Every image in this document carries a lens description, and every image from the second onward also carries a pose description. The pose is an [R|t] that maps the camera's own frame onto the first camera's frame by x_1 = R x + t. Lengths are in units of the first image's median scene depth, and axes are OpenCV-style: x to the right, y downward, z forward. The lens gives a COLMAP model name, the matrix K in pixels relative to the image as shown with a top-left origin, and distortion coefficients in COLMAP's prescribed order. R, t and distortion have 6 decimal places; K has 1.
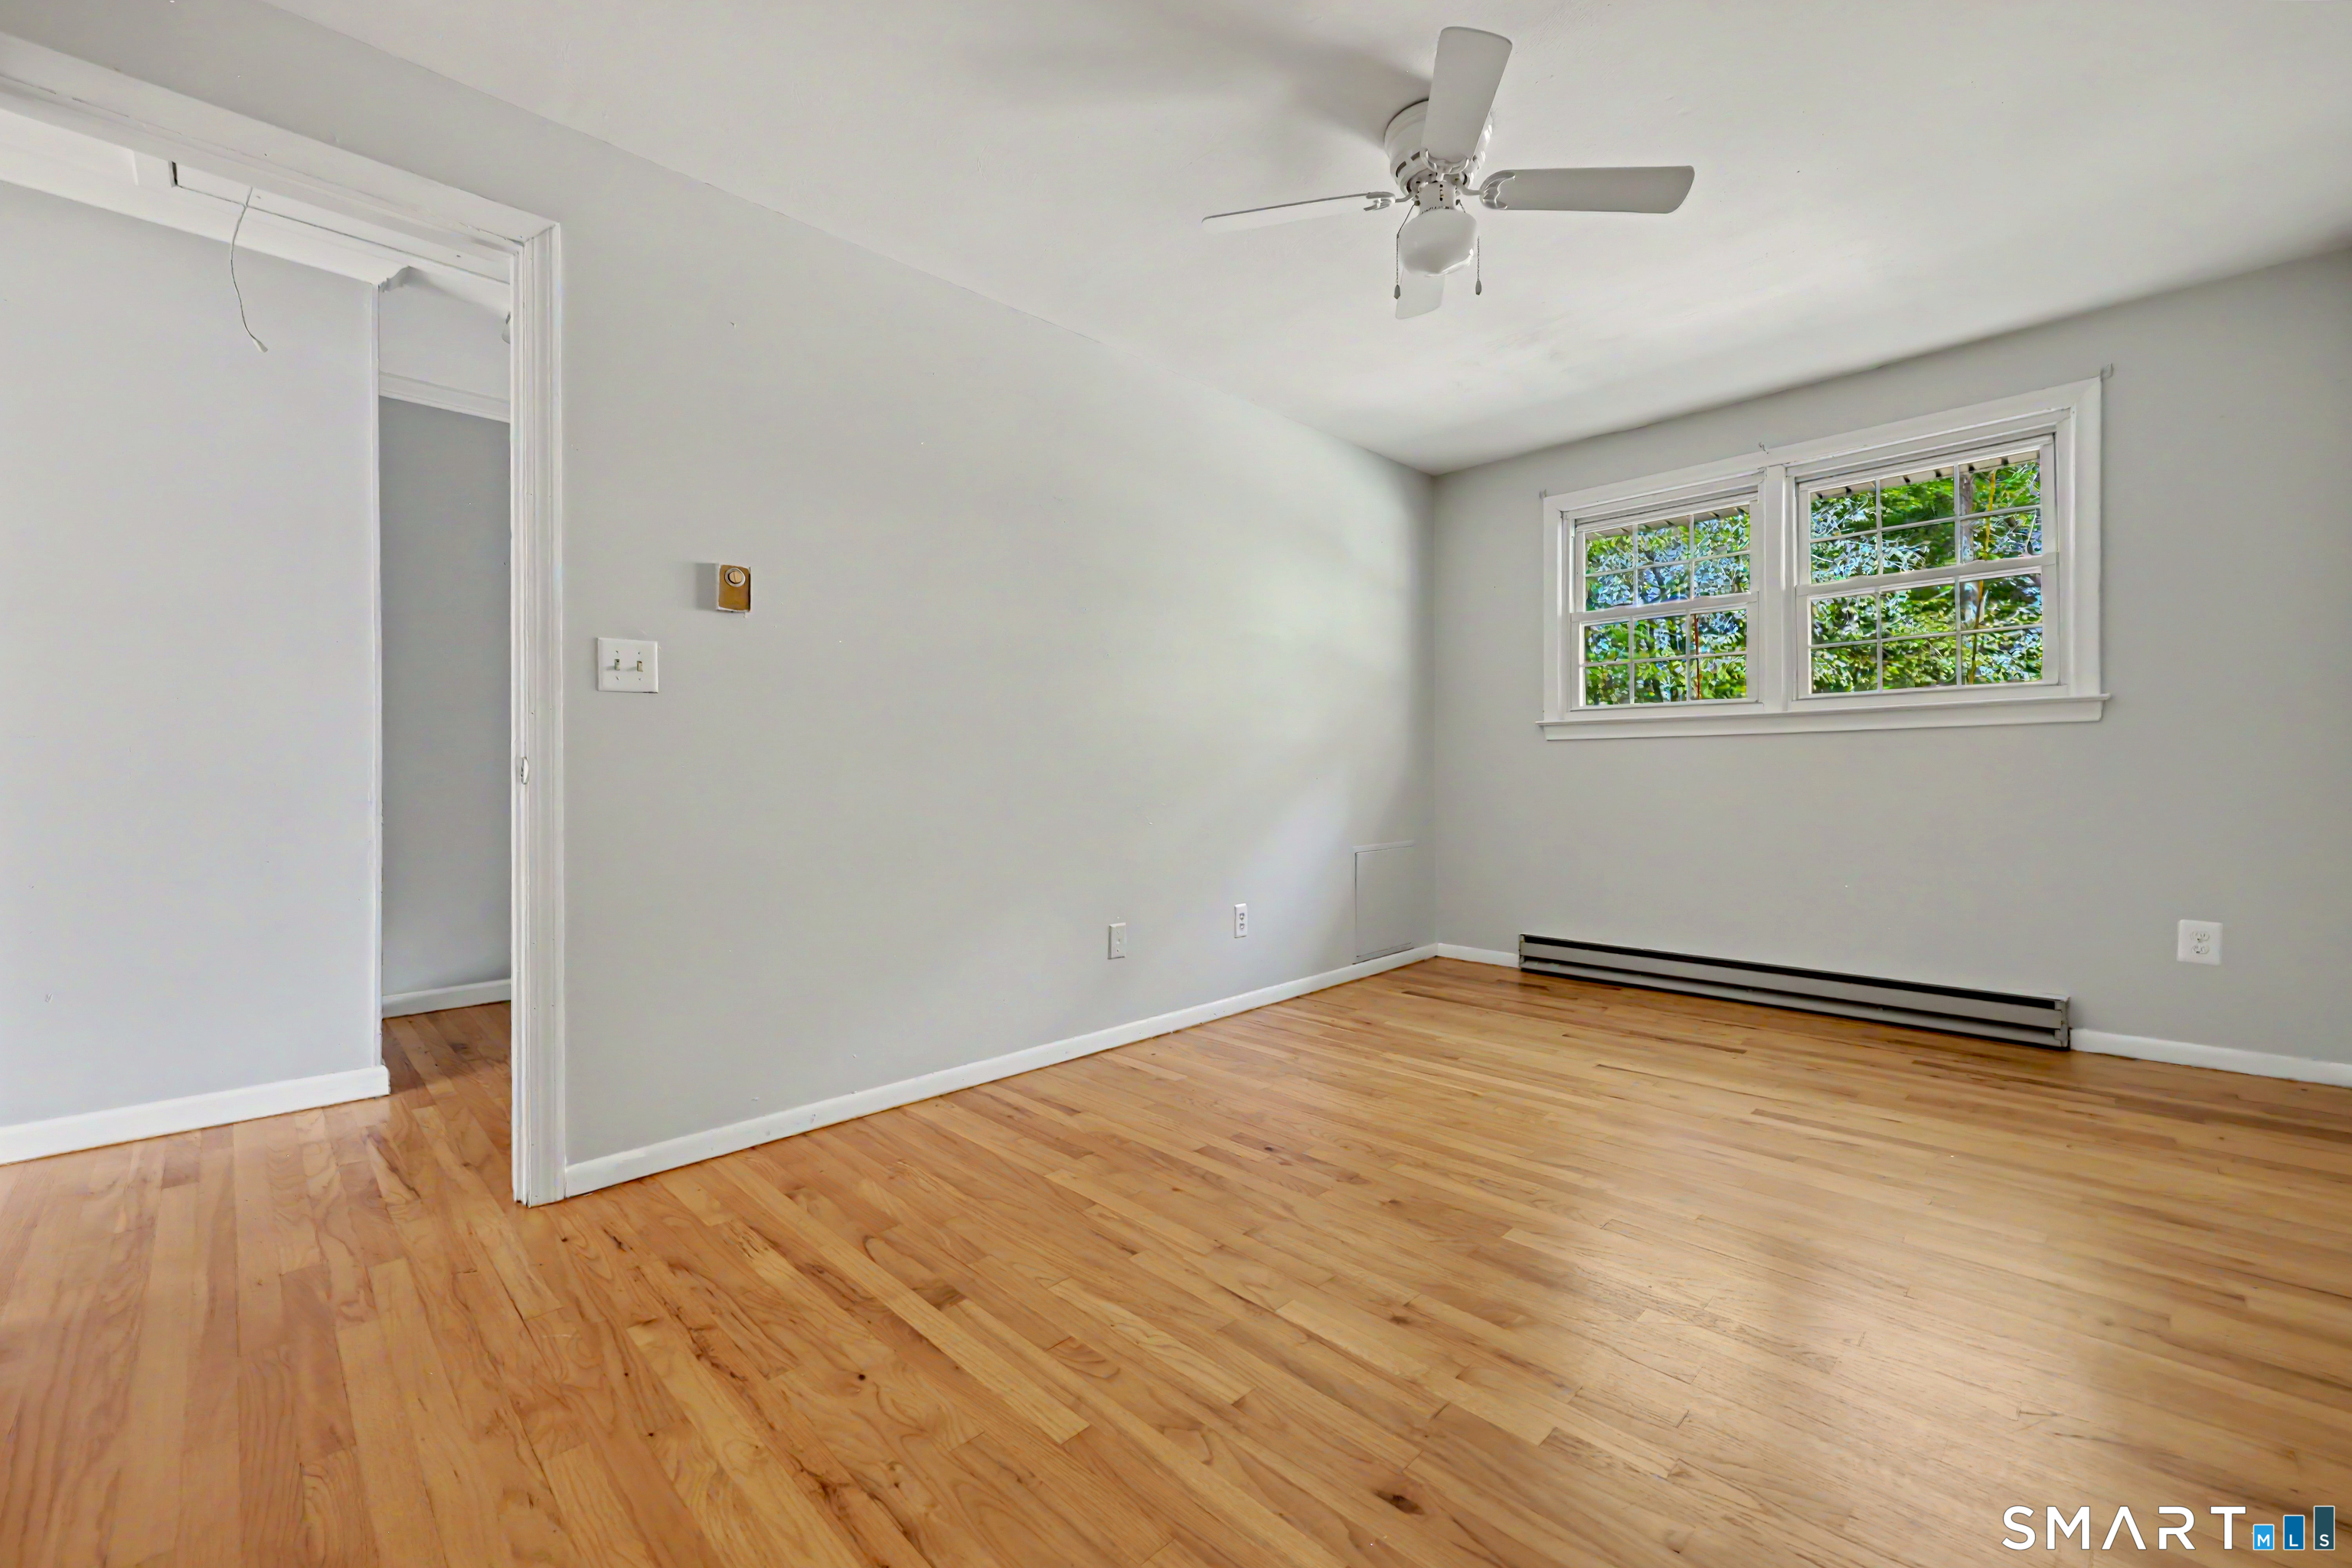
lens RADIAL K [[948.4, 0, 1180.8], [0, 948.4, 775.8], [0, 0, 1]] dist [-0.000898, -0.000348]
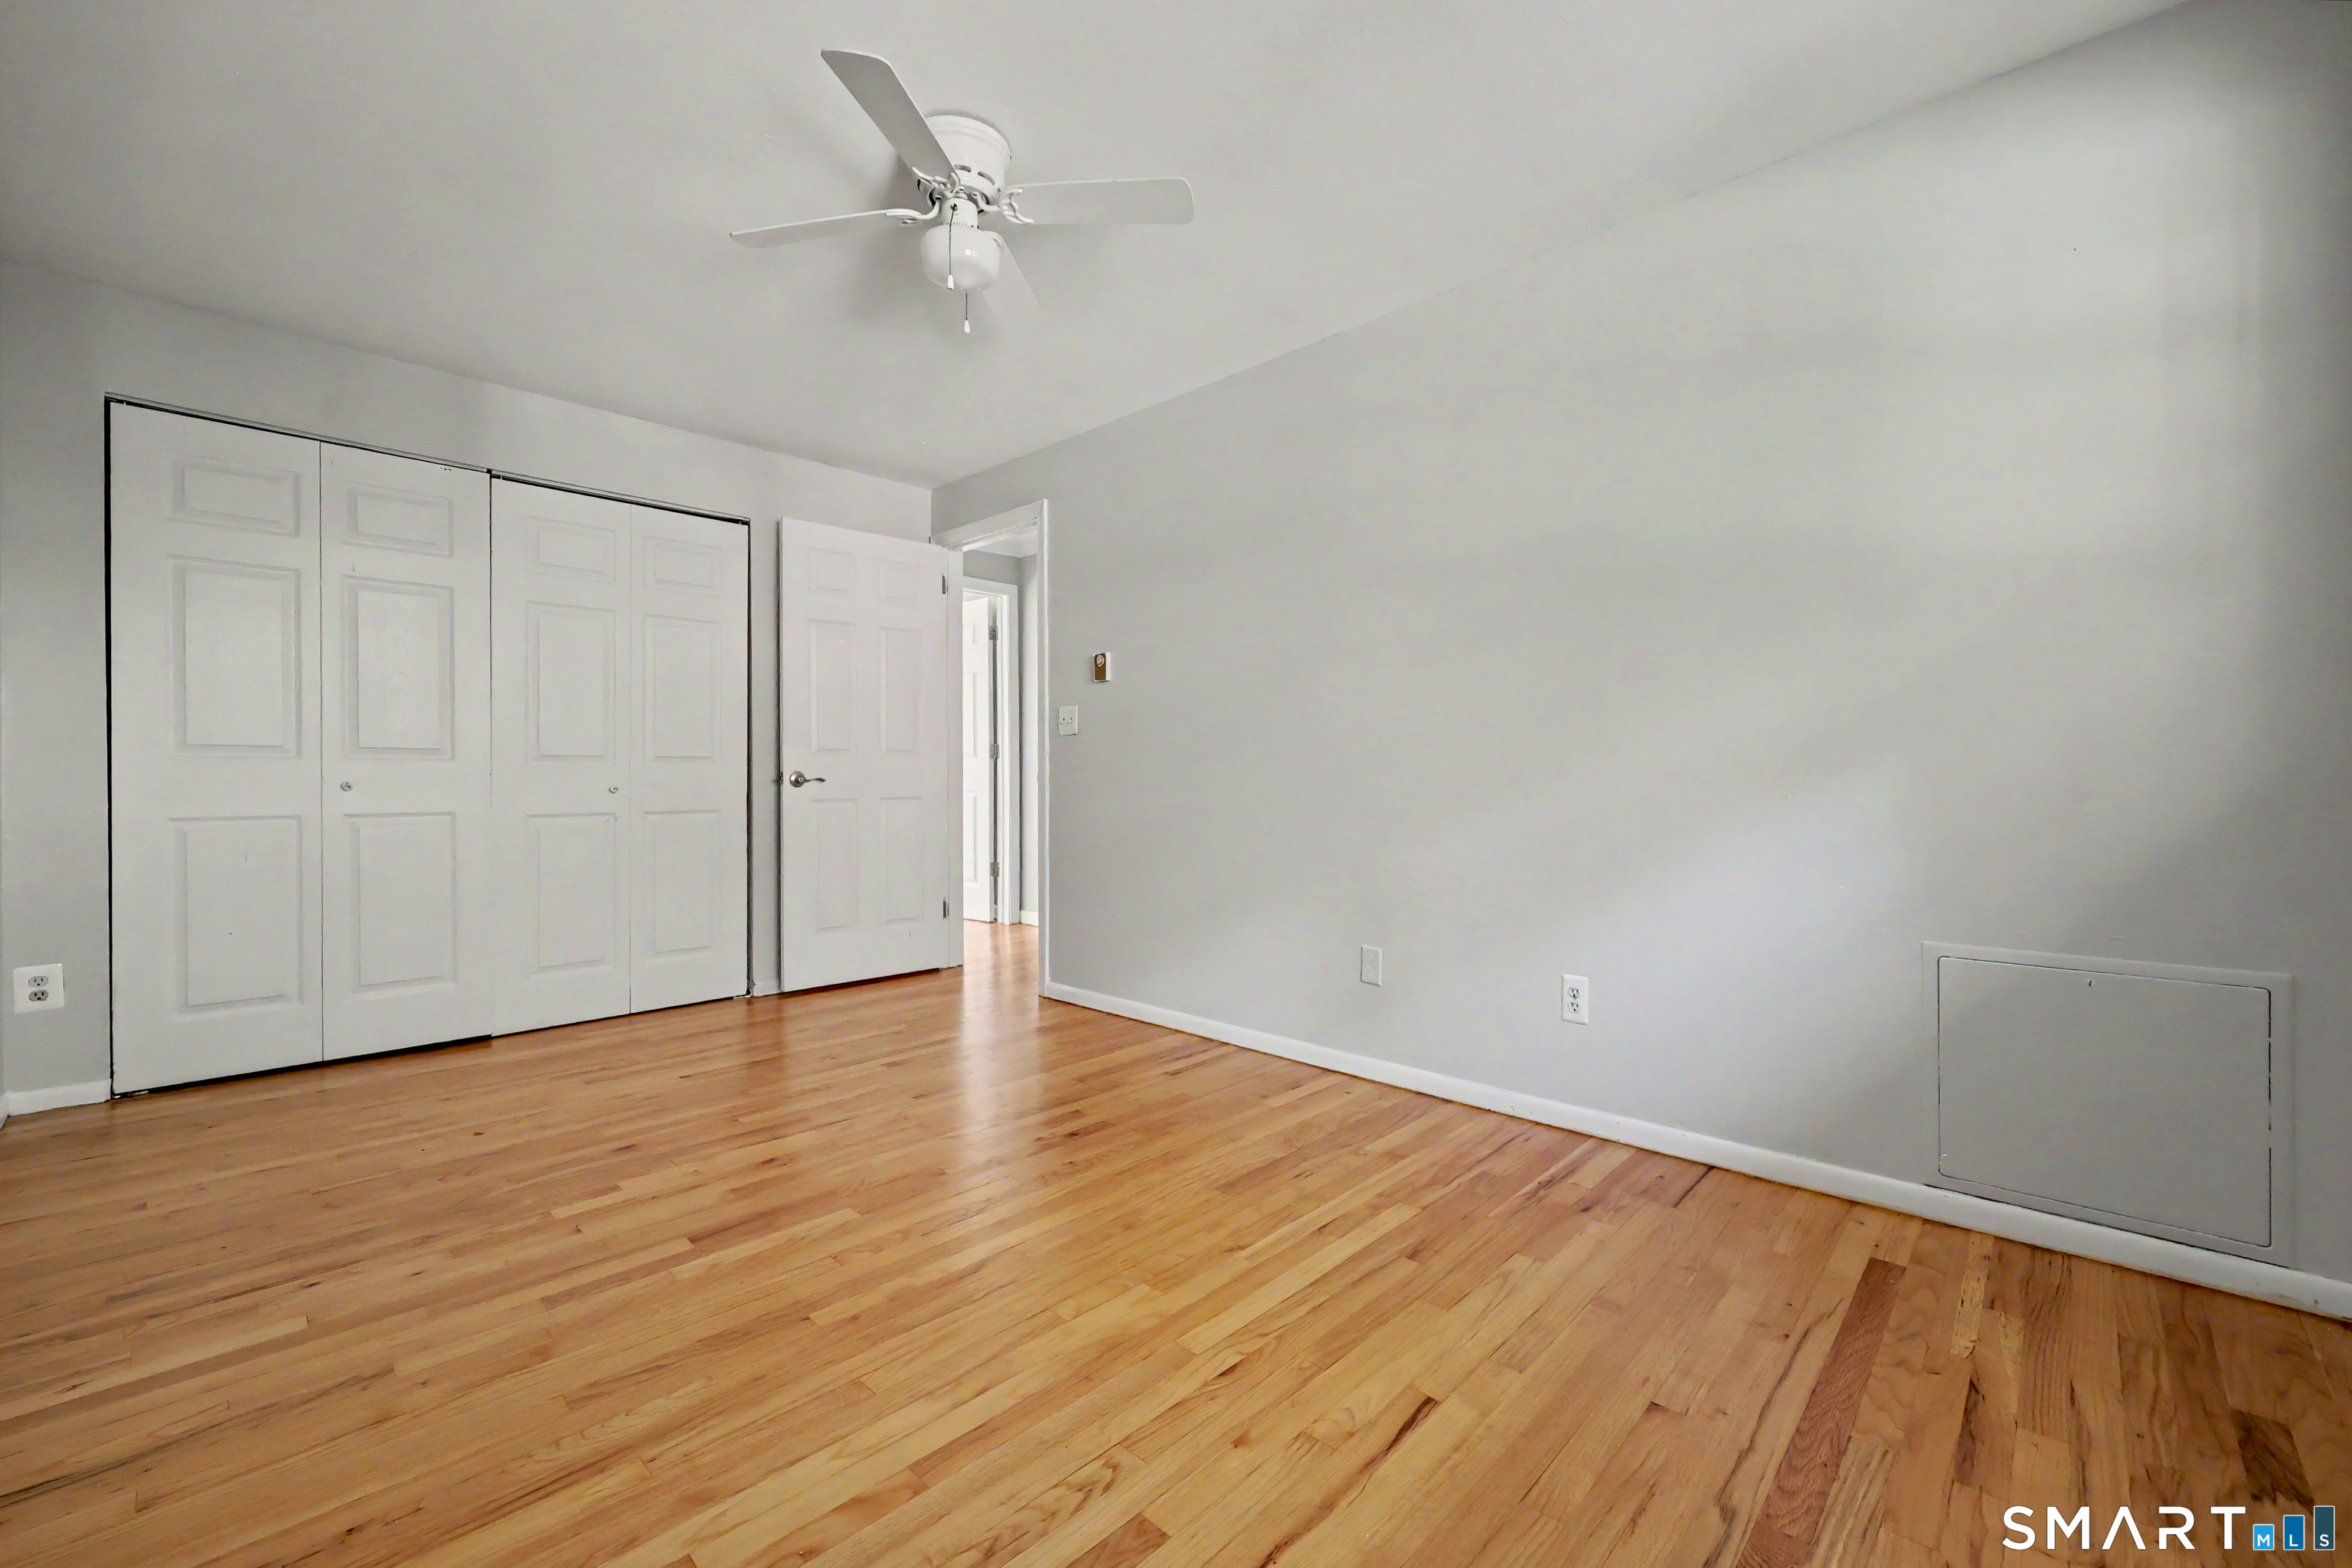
lens RADIAL K [[948.4, 0, 1190.3], [0, 948.4, 778.8], [0, 0, 1]] dist [-0.000898, -0.000348]
pose [[0.032694, 0.007920, -0.999434, 1.021271], [-0.003475, 0.999963, 0.007810, -0.015825], [0.999459, 0.003217, 0.032721, 0.957631]]
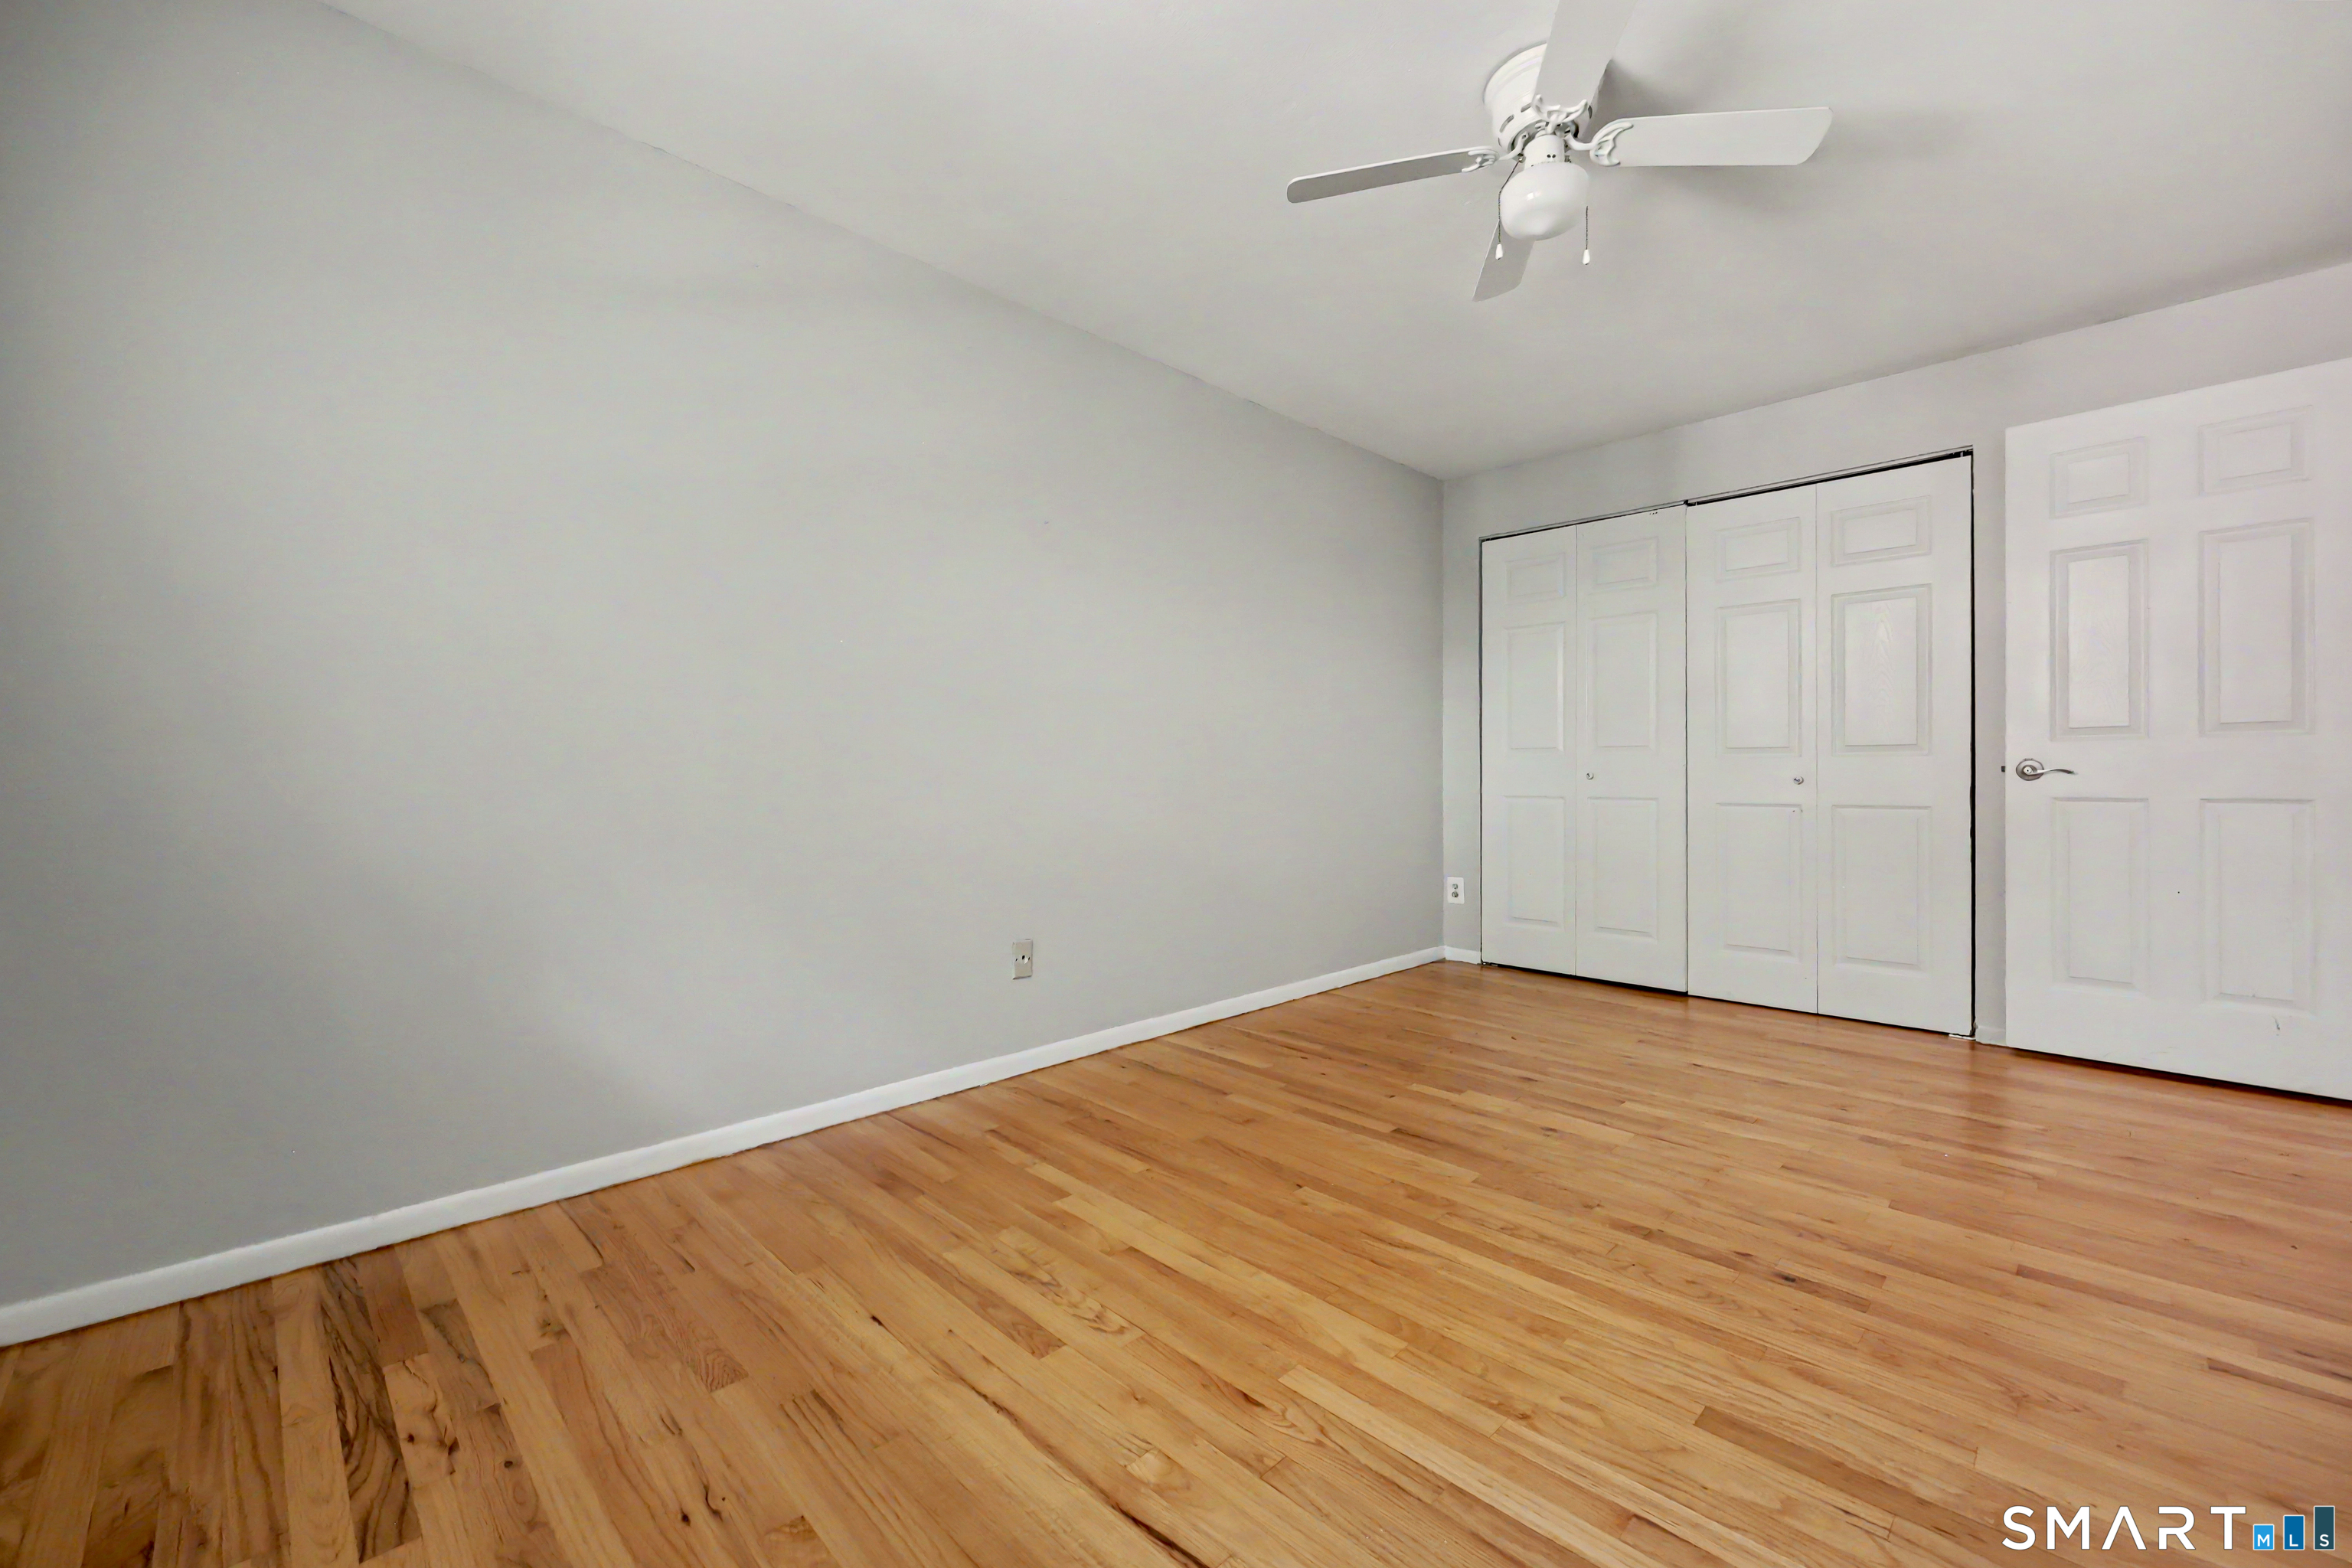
lens RADIAL K [[948.4, 0, 1181.7], [0, 948.4, 780.1], [0, 0, 1]] dist [-0.000898, -0.000348]
pose [[-0.999945, 0.010140, -0.002674, 0.498955], [0.010111, 0.999891, 0.010752, -0.011359], [0.002783, 0.010725, -0.999939, 1.524346]]
